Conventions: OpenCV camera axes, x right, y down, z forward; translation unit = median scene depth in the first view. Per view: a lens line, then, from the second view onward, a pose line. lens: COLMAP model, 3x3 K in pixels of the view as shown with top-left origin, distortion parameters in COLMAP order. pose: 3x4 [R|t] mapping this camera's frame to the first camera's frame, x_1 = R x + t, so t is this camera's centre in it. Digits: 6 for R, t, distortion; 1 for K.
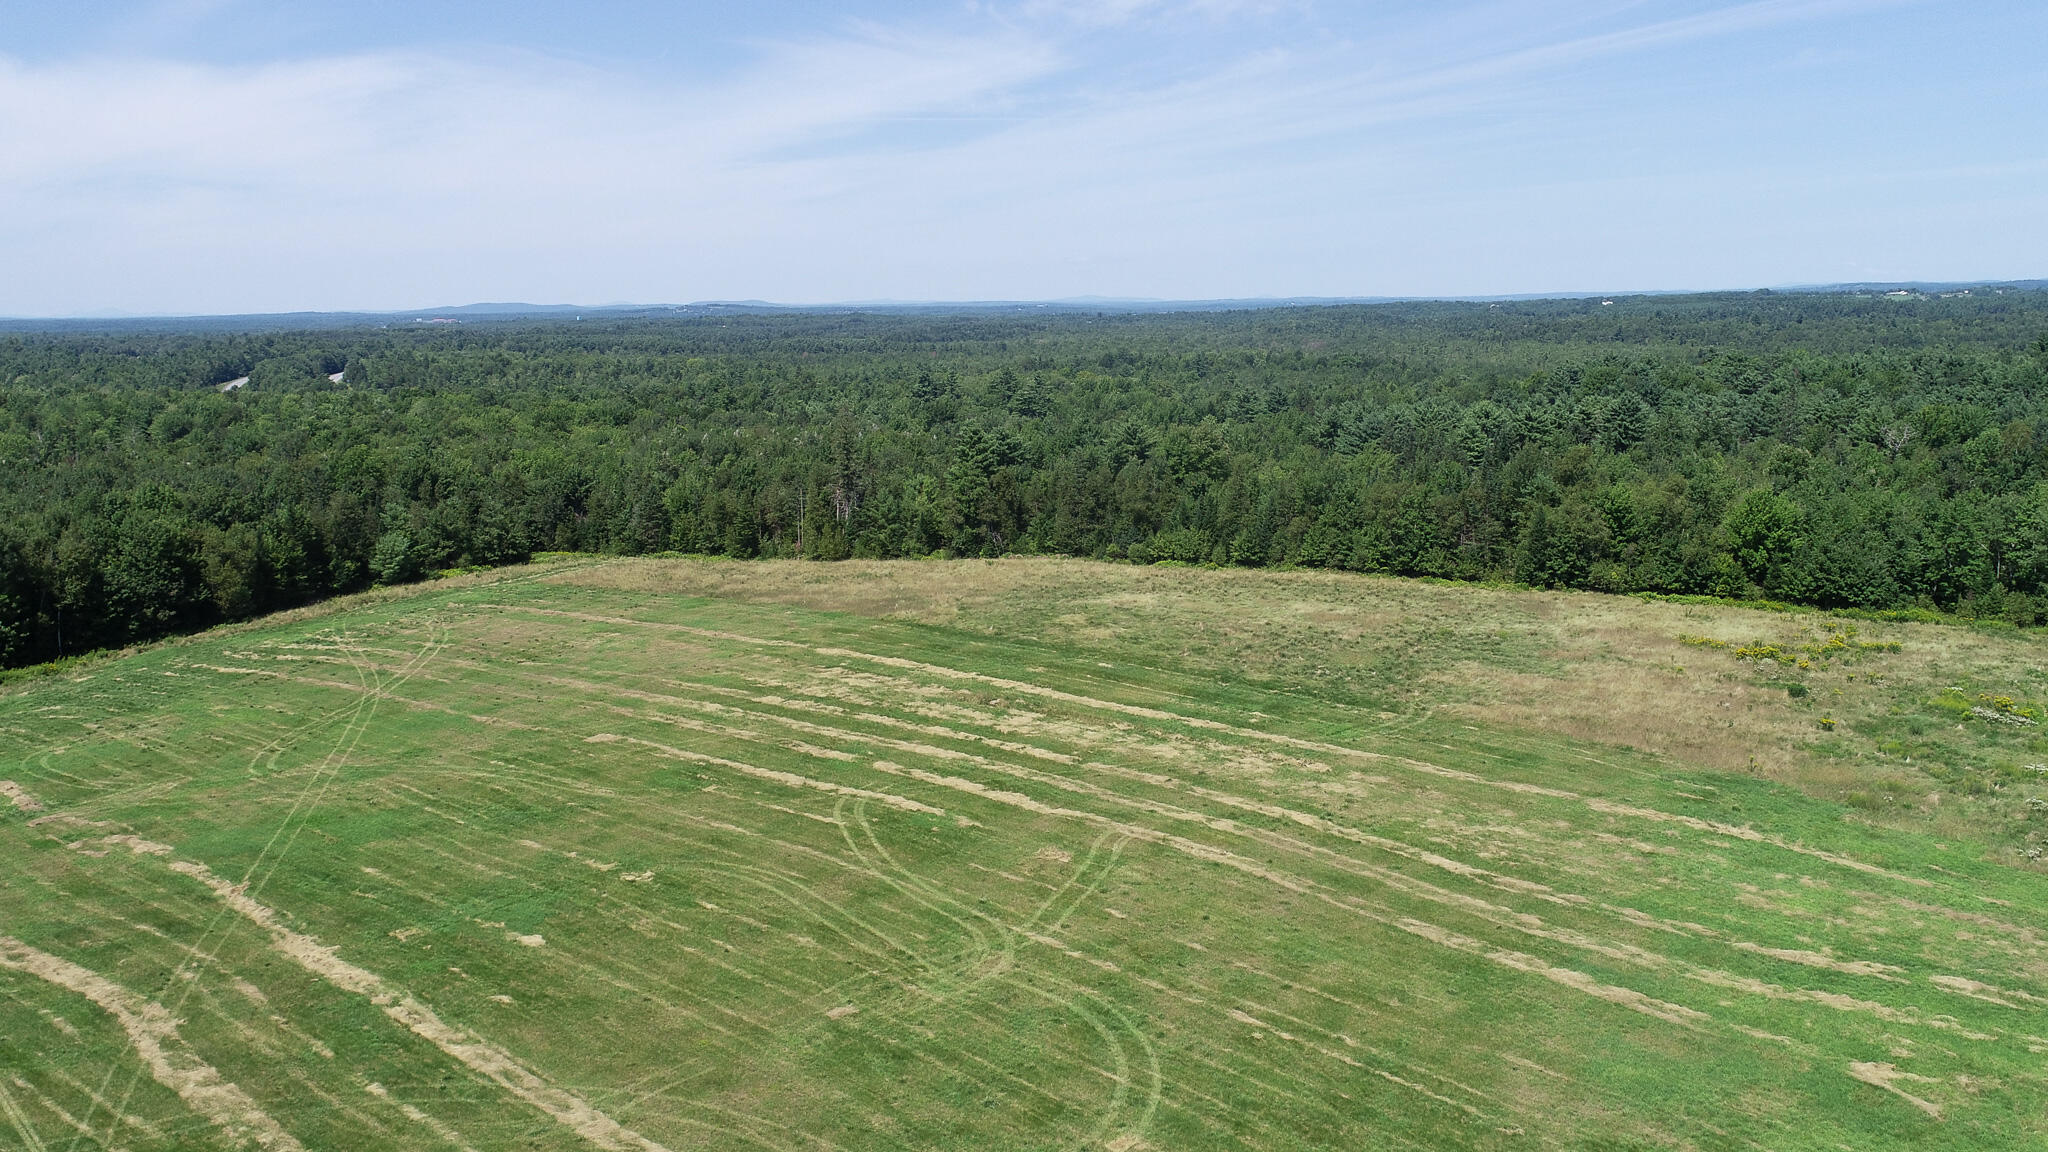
lens RADIAL K [[1647.2, 0, 1025.8], [0, 1647.2, 583.6], [0, 0, 1]] dist [0.010641, -0.009056]
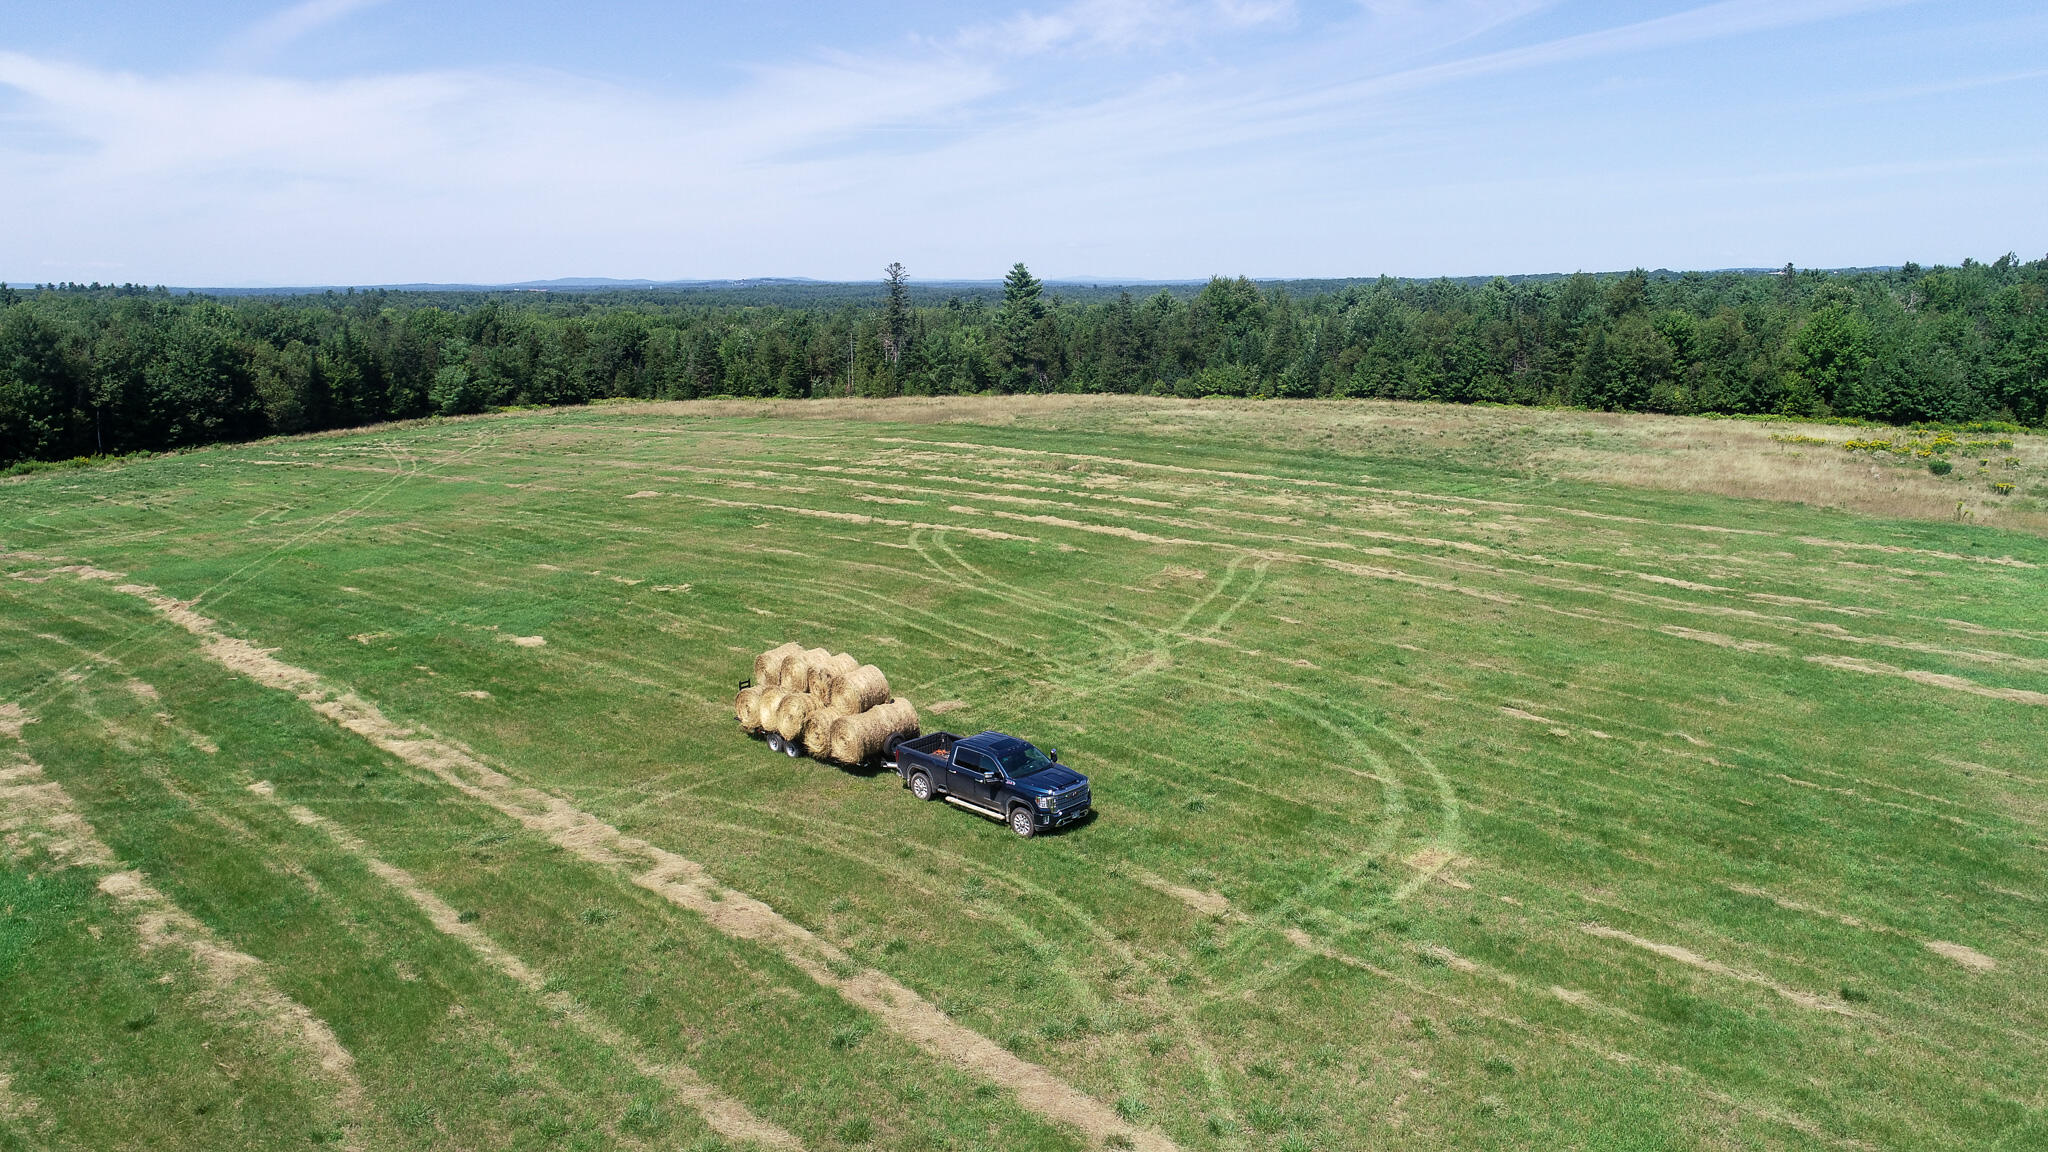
lens RADIAL K [[1383.0, 0, 1026.0], [0, 1383.0, 580.3], [0, 0, 1]] dist [0.008958, -0.007045]
pose [[0.999968, 0.007848, -0.001738, -0.042829], [-0.007764, 0.999001, 0.044004, 0.099300], [0.002082, -0.043989, 0.999030, 0.226157]]
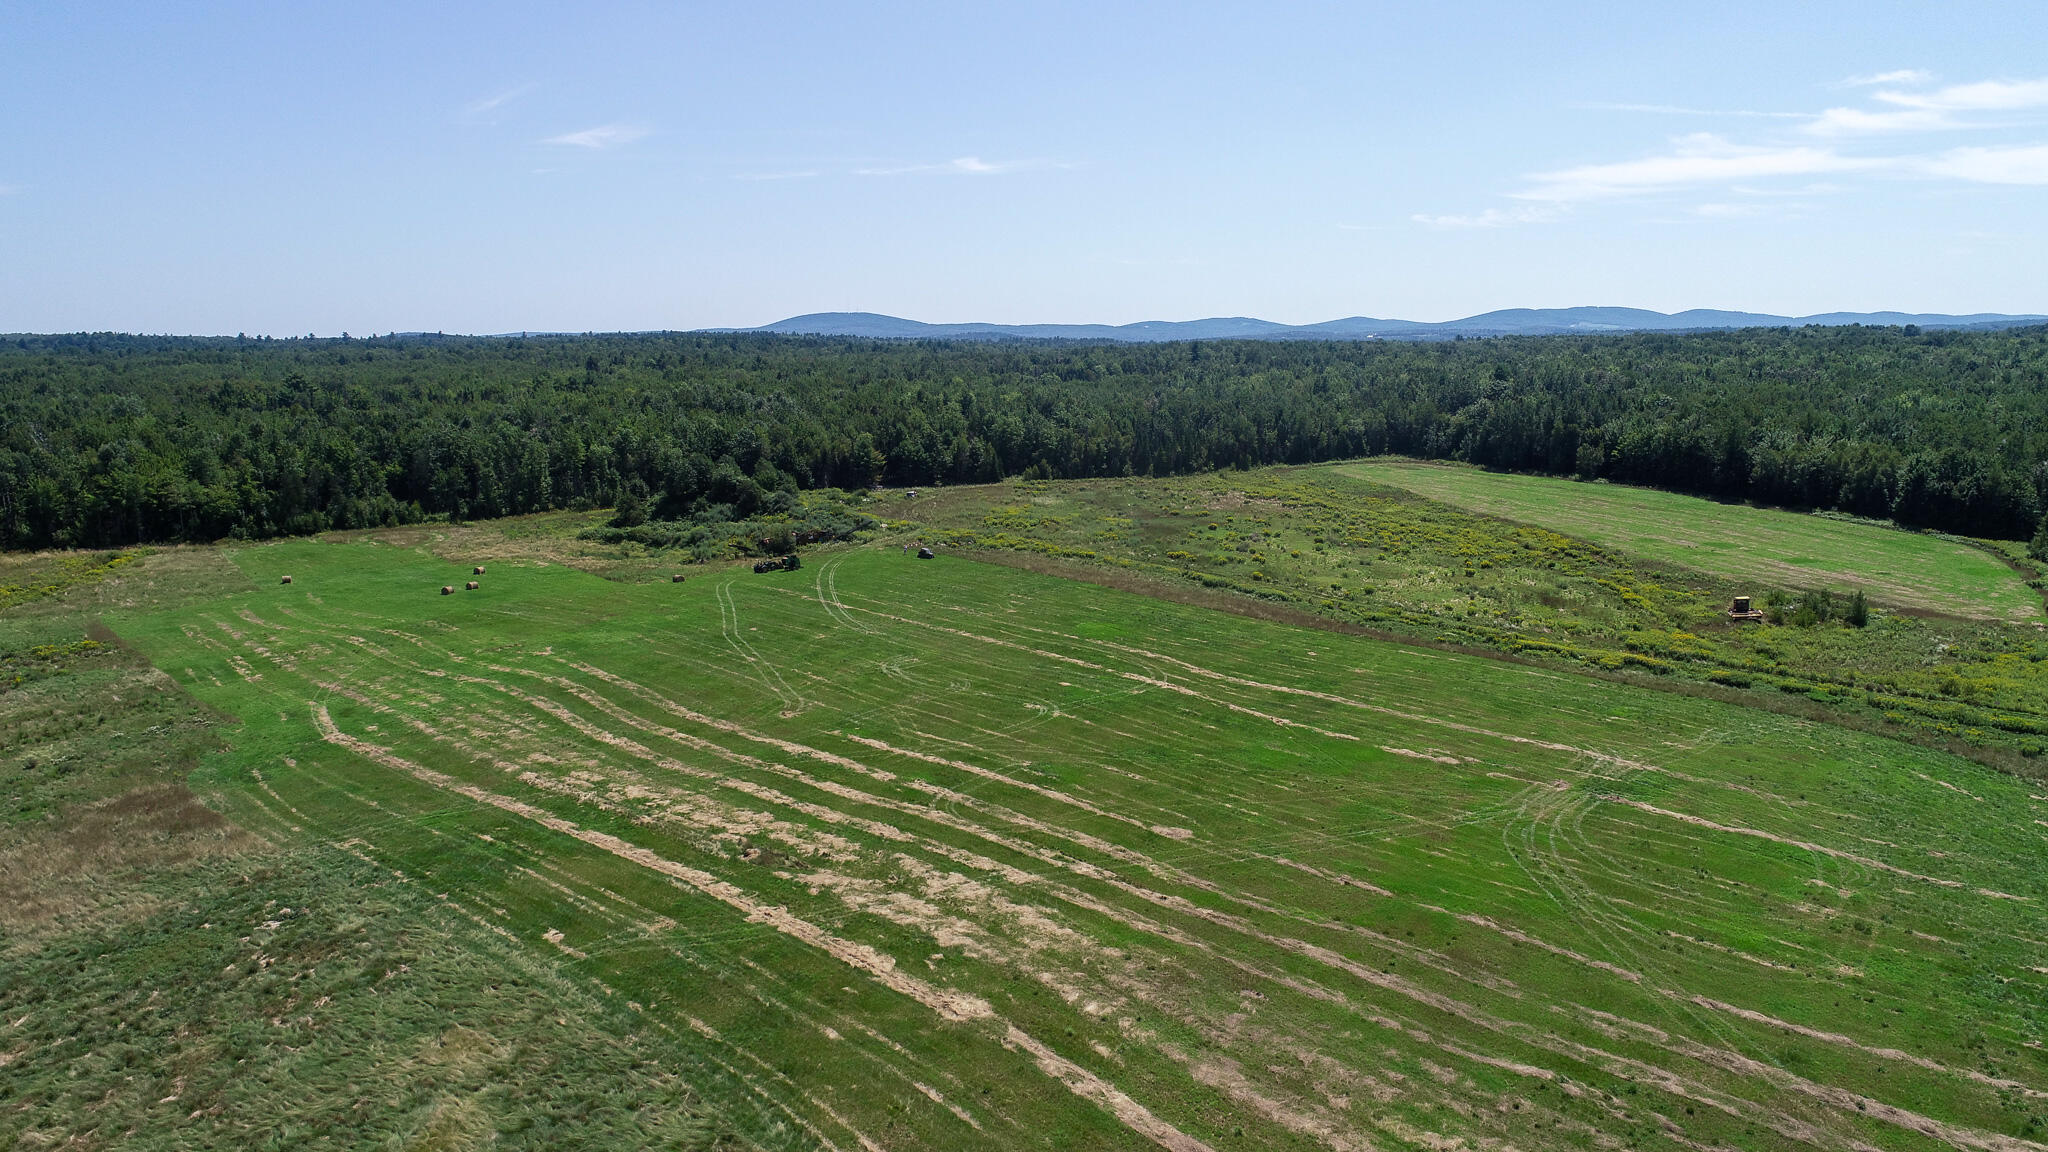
lens RADIAL K [[1383.0, 0, 1018.2], [0, 1383.0, 585.4], [0, 0, 1]] dist [0.008958, -0.007045]
pose [[-0.999676, 0.021773, 0.013208, -0.168529], [0.024959, 0.940653, 0.338450, -0.302286], [-0.005055, 0.338670, -0.940892, 1.618514]]
